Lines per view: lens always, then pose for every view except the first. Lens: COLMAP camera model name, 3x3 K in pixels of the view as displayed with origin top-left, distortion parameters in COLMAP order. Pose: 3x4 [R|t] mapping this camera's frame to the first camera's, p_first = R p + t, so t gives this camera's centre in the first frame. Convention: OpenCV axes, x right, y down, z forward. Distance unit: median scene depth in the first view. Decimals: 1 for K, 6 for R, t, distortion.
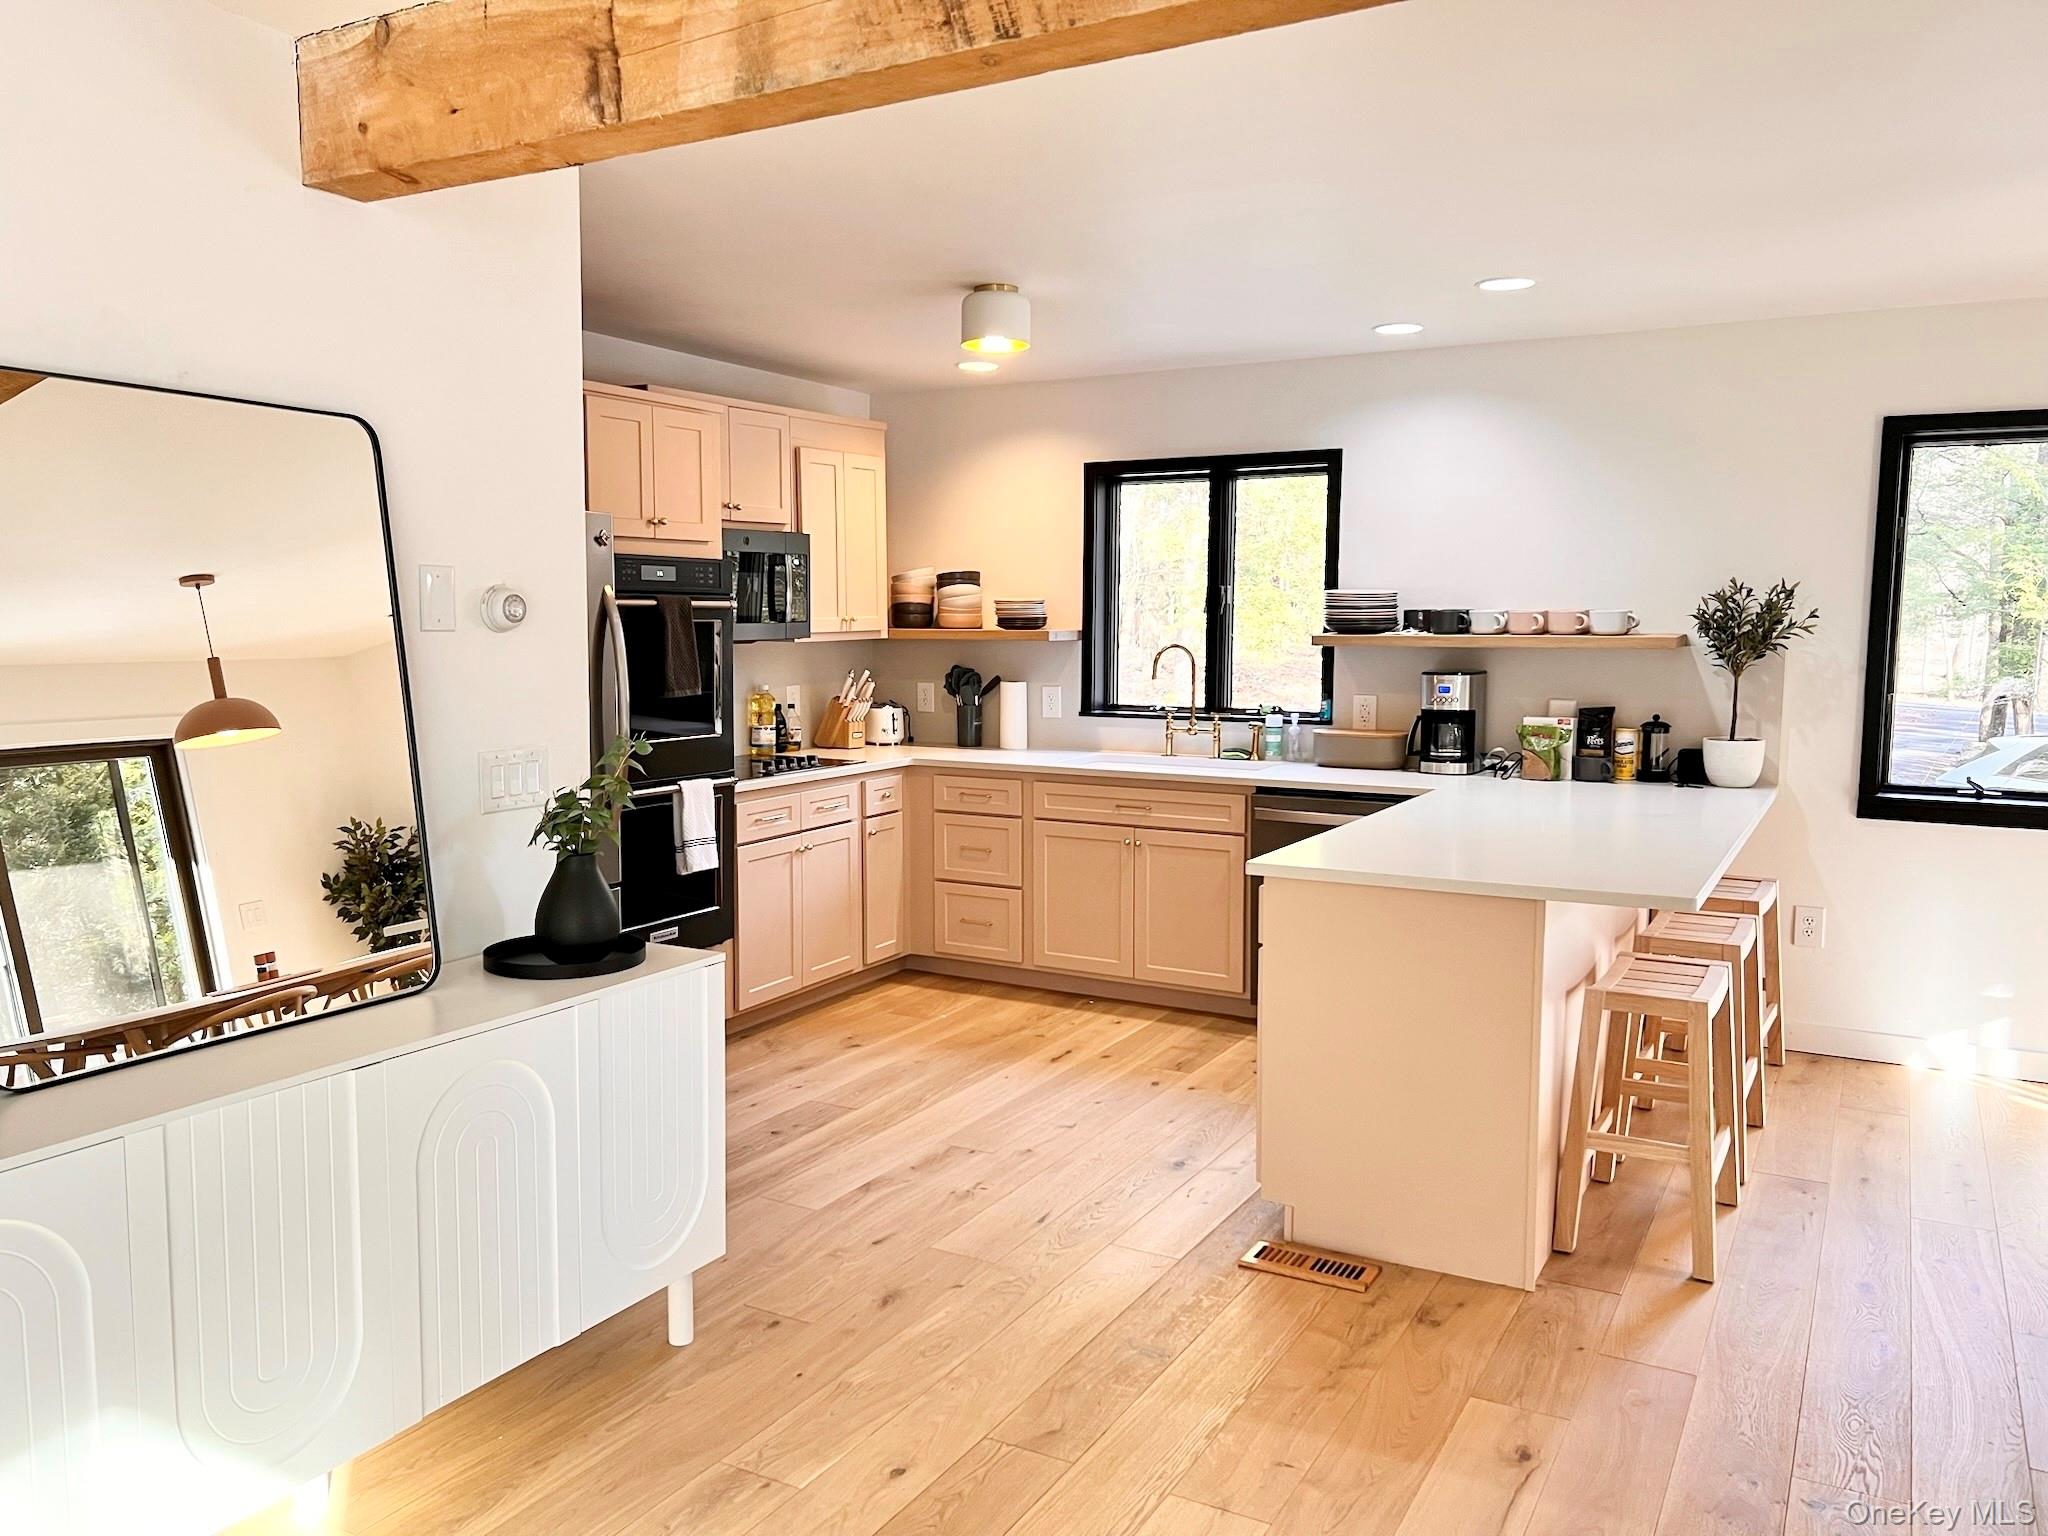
lens RADIAL K [[1539.3, 0, 1011.0], [0, 1539.3, 762.1], [0, 0, 1]] dist [0.016024, -0.031901]
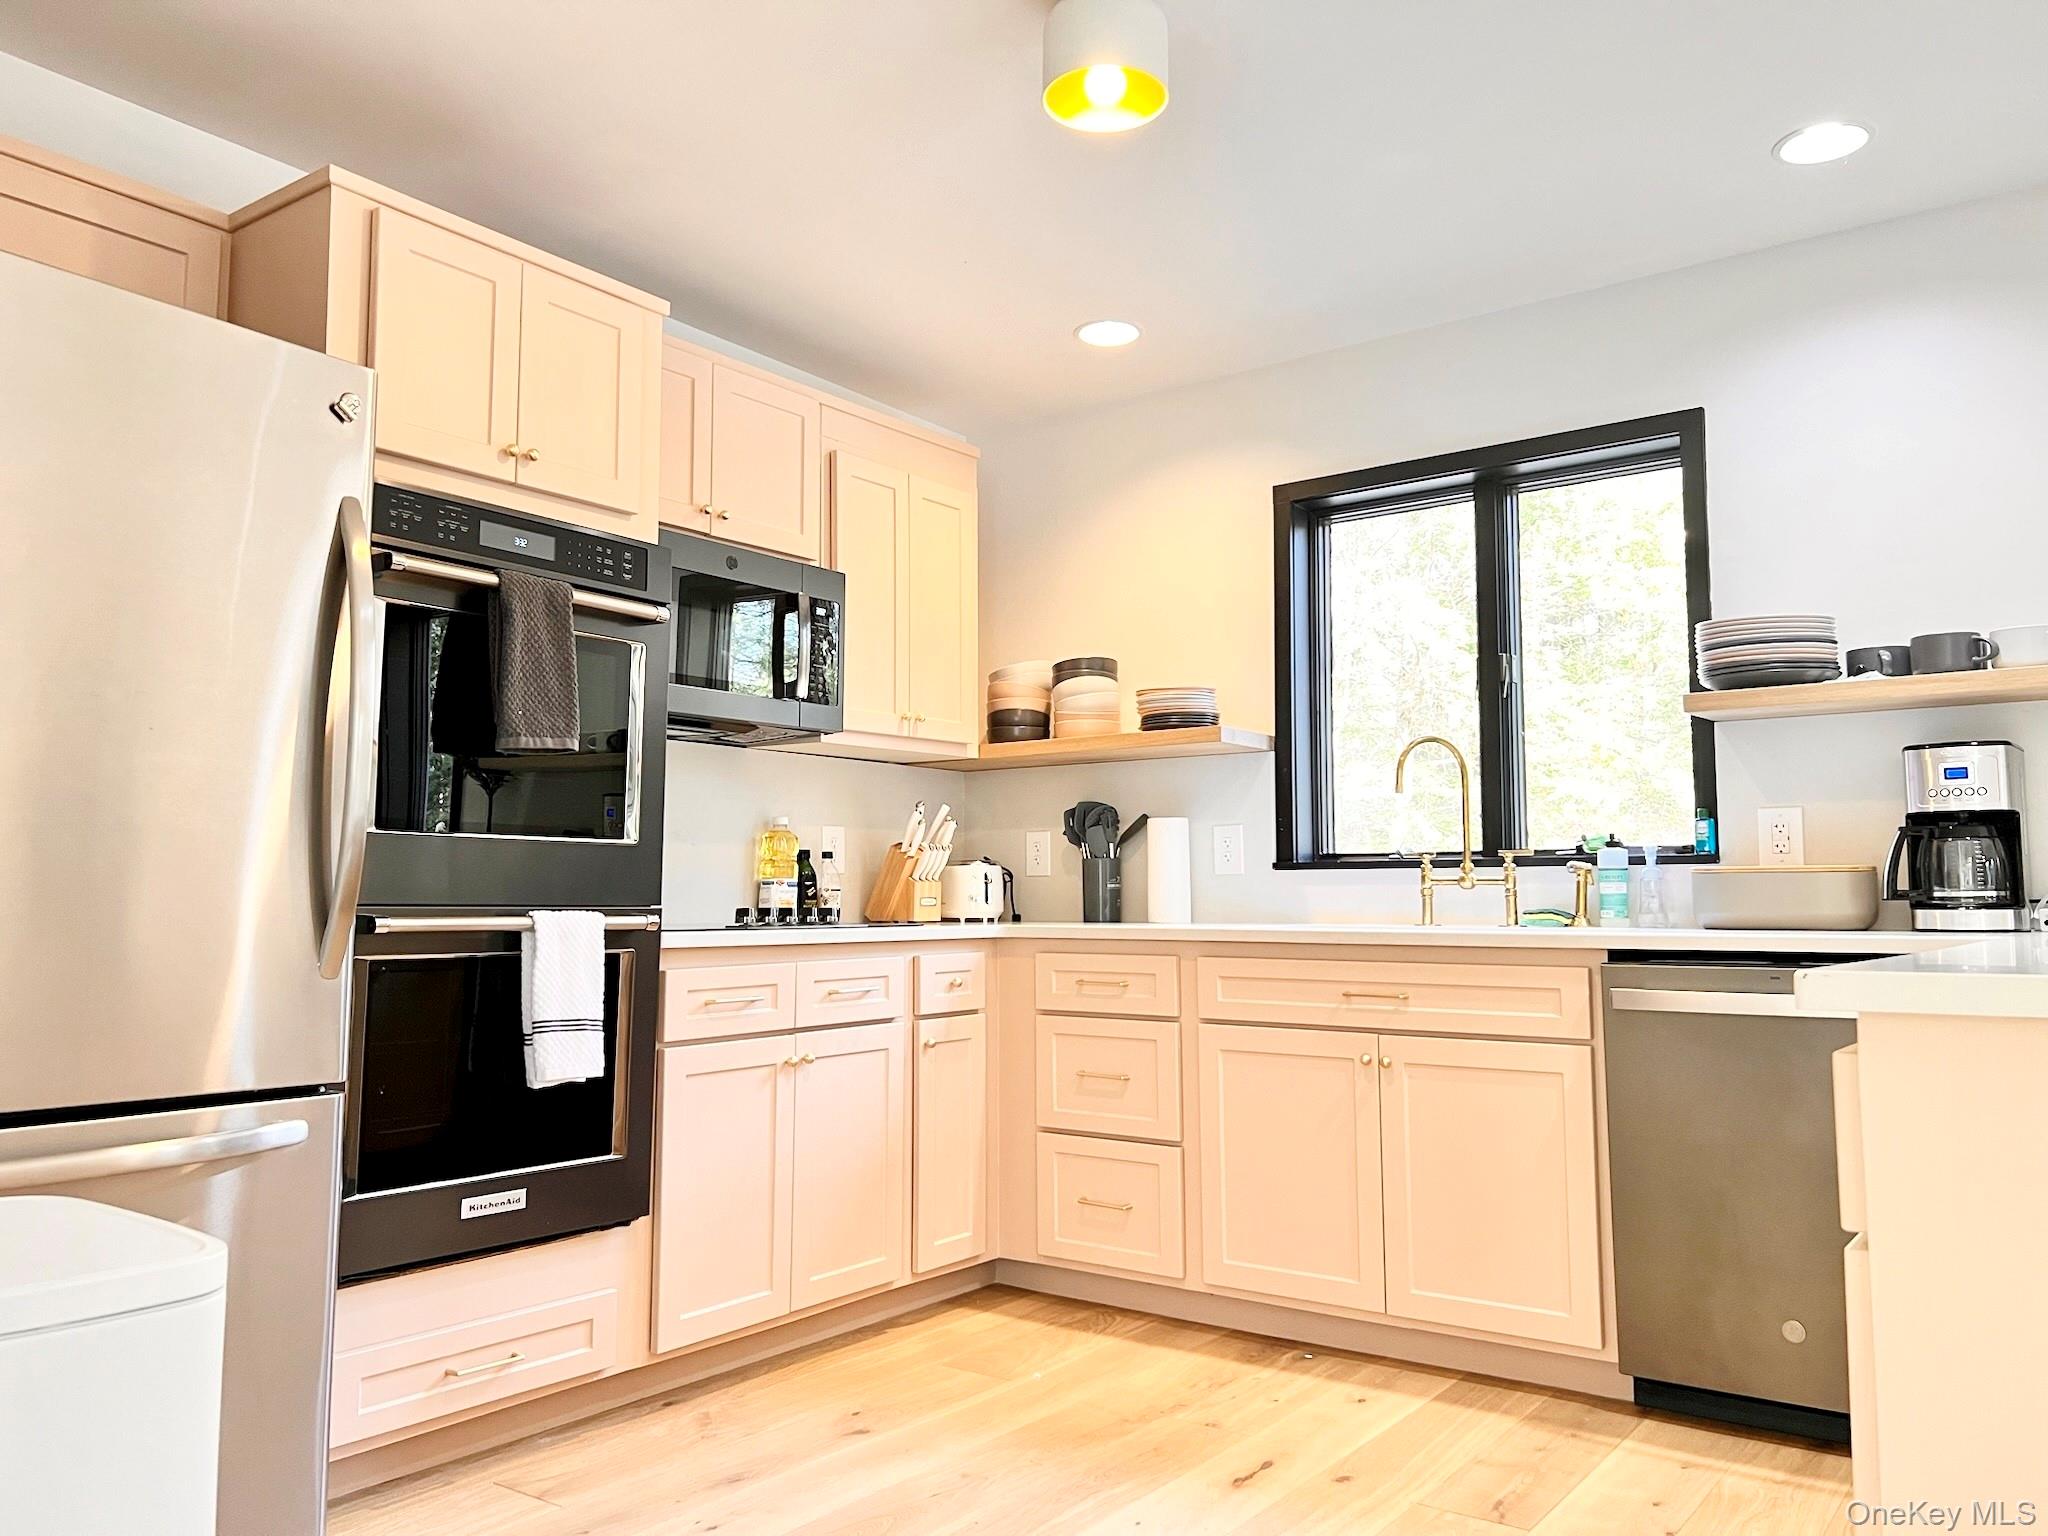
lens RADIAL K [[1539.3, 0, 1004.8], [0, 1539.3, 752.8], [0, 0, 1]] dist [0.016024, -0.031901]
pose [[0.991782, -0.014153, -0.127151, 0.017644], [-0.011234, 0.980389, -0.196752, 0.053893], [0.127442, 0.196564, 0.972173, 0.407021]]
